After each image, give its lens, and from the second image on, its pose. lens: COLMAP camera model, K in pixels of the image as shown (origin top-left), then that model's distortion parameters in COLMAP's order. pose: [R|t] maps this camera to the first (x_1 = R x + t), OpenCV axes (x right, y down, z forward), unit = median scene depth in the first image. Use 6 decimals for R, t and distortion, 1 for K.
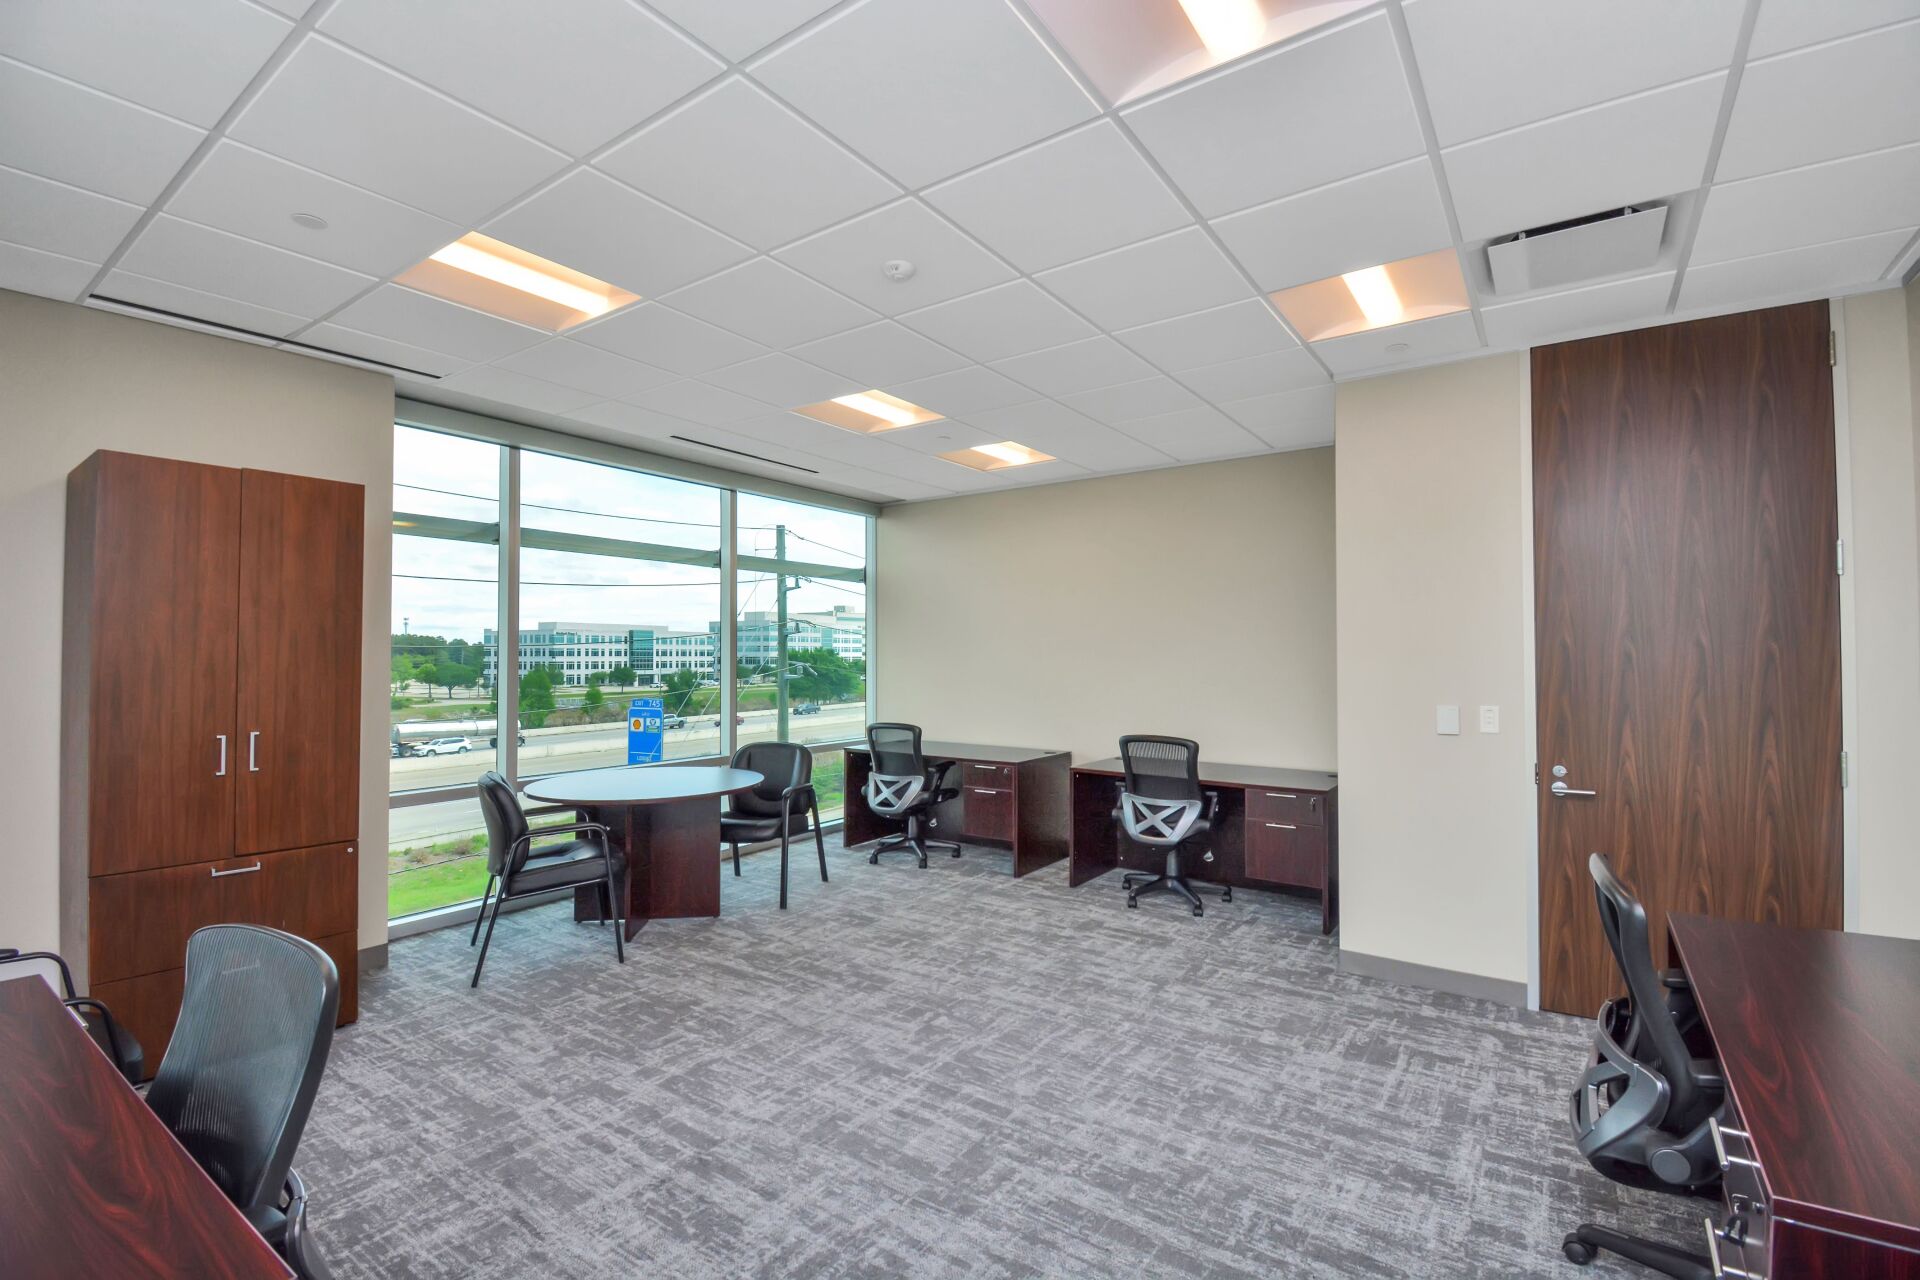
lens RADIAL K [[849.7, 0, 976.4], [0, 849.7, 651.4], [0, 0, 1]] dist [-0.012510, -0.001989]
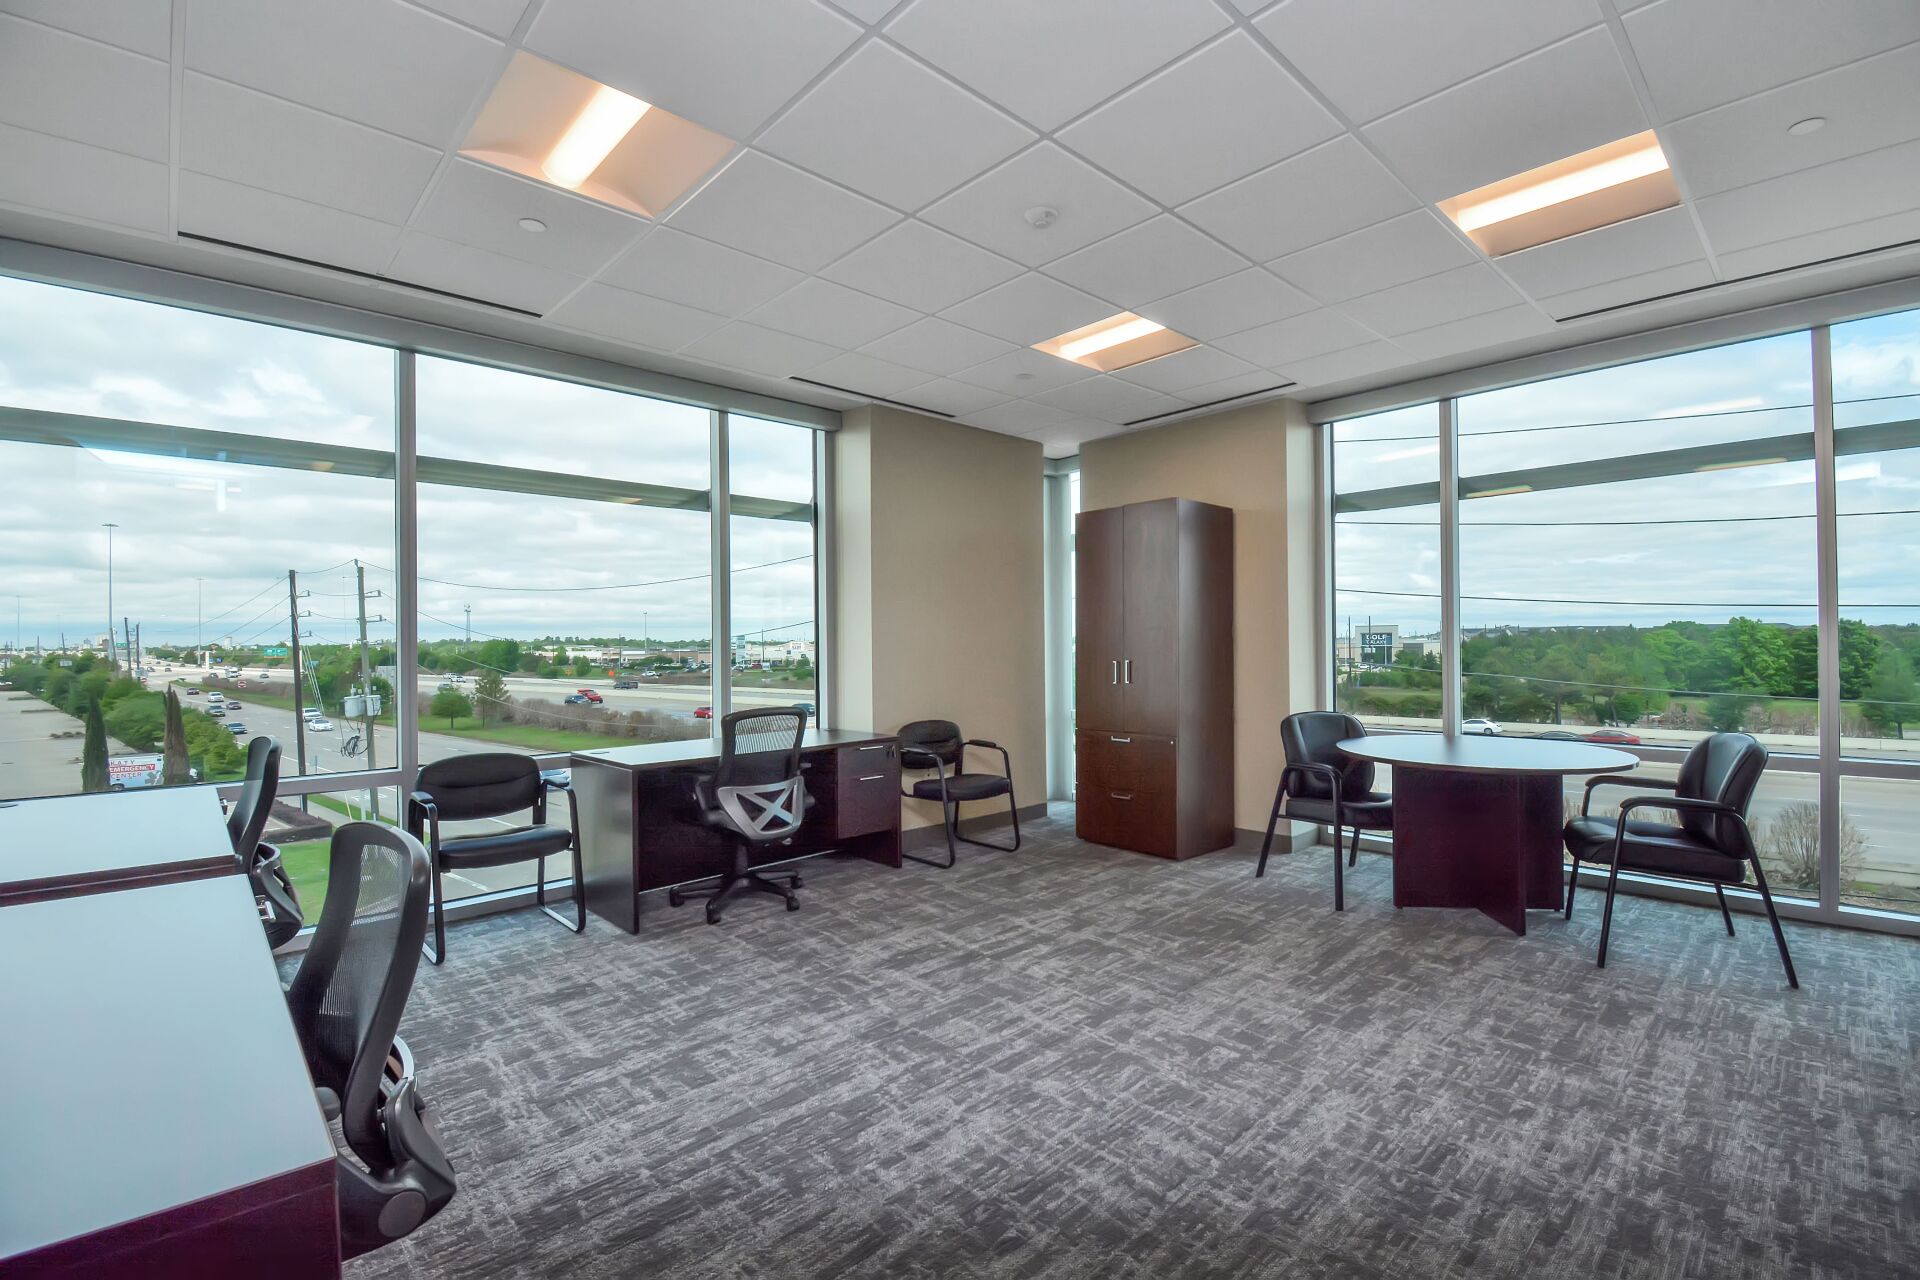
lens RADIAL K [[849.7, 0, 973.7], [0, 849.7, 633.7], [0, 0, 1]] dist [-0.012510, -0.001989]
pose [[-0.209056, -0.004832, -0.977892, 0.831697], [0.014174, 0.999868, -0.007970, 0.051738], [0.977801, -0.015527, -0.208960, 1.002189]]
